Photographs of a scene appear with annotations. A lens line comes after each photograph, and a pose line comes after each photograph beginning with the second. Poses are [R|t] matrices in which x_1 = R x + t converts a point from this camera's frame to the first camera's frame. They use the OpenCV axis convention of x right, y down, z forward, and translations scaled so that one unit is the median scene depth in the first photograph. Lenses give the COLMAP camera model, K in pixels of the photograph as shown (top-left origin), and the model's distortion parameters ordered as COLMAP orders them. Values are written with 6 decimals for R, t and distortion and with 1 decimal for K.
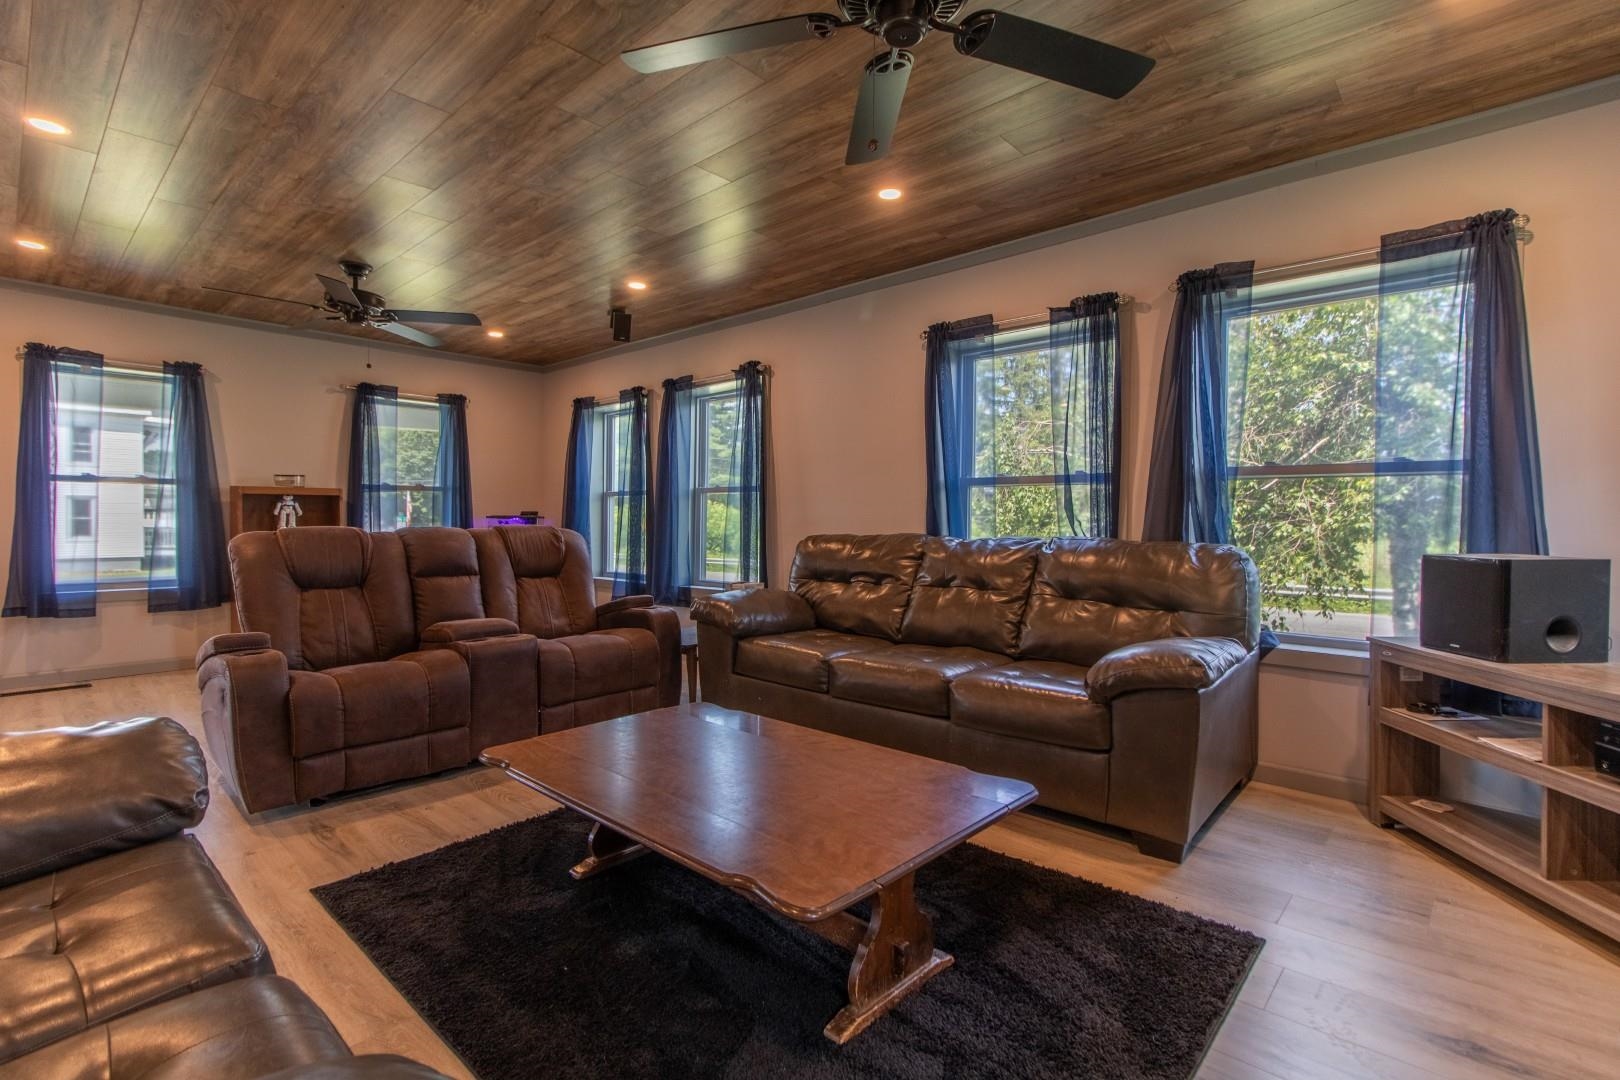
lens RADIAL K [[745.8, 0, 808.8], [0, 745.8, 537.2], [0, 0, 1]] dist [0.019220, 0.000310]
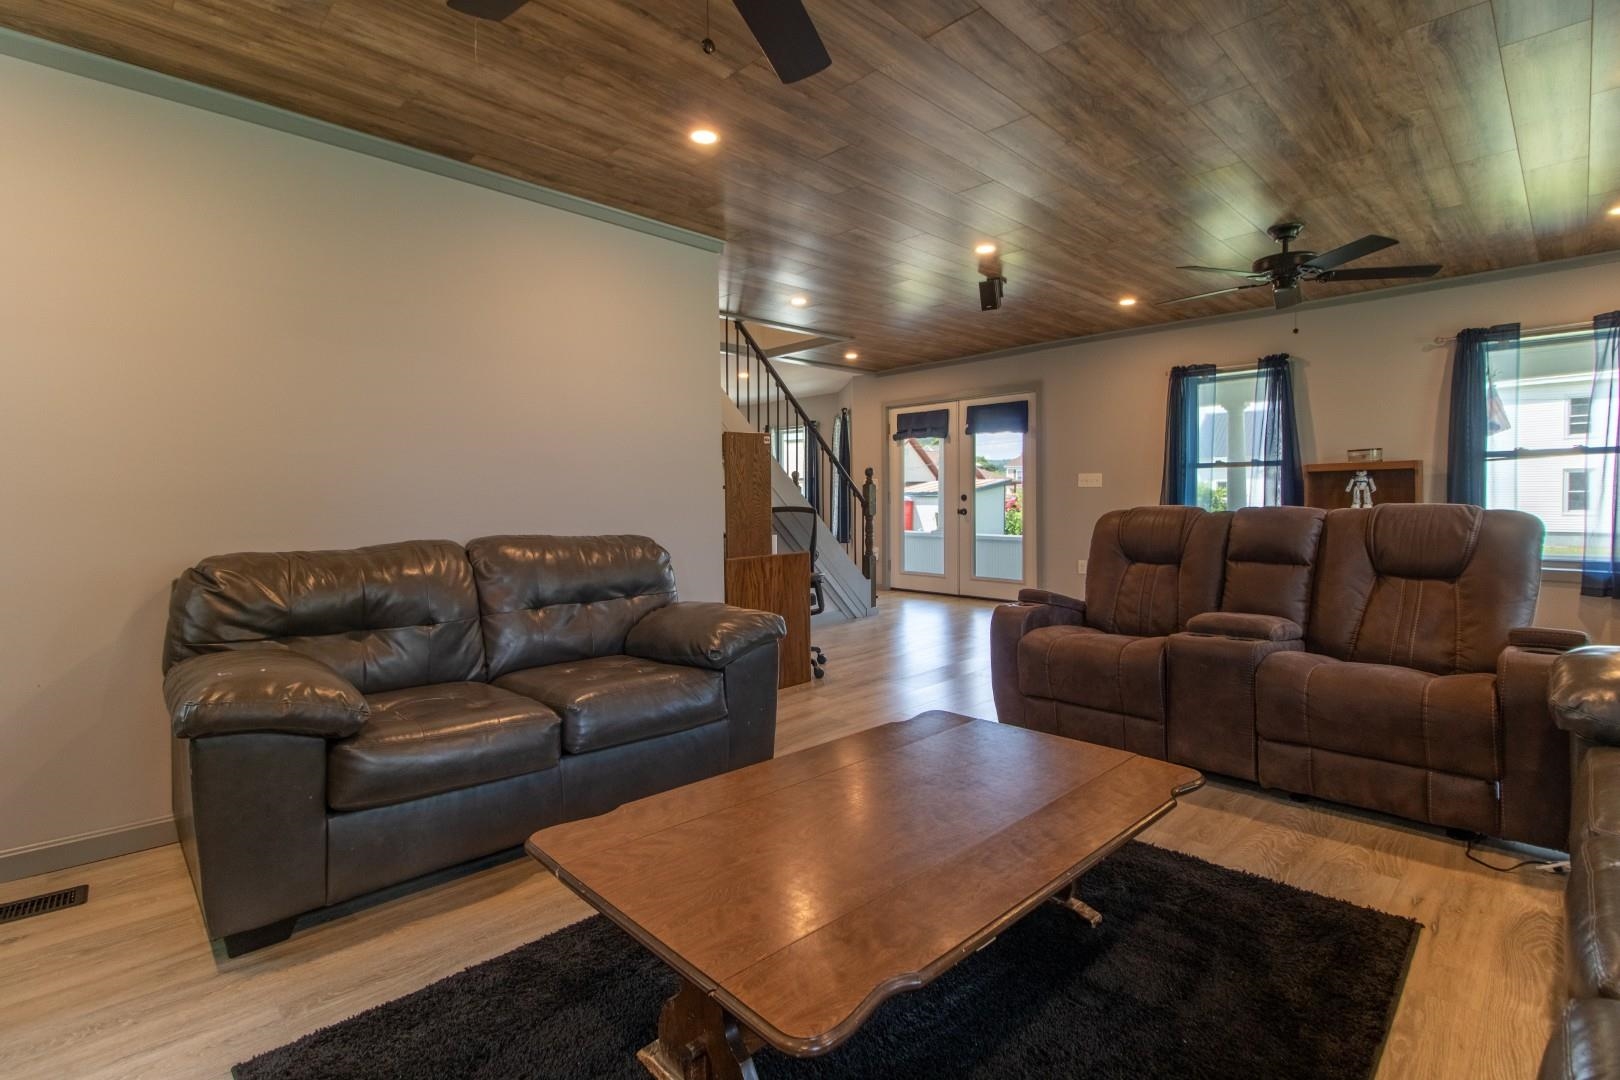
lens RADIAL K [[745.8, 0, 812.0], [0, 745.8, 487.6], [0, 0, 1]] dist [0.019220, 0.000310]
pose [[-0.028982, -0.014961, -0.999468, 0.275425], [-0.013754, 0.999799, -0.014568, -0.011310], [0.999485, 0.013324, -0.029182, 0.340038]]
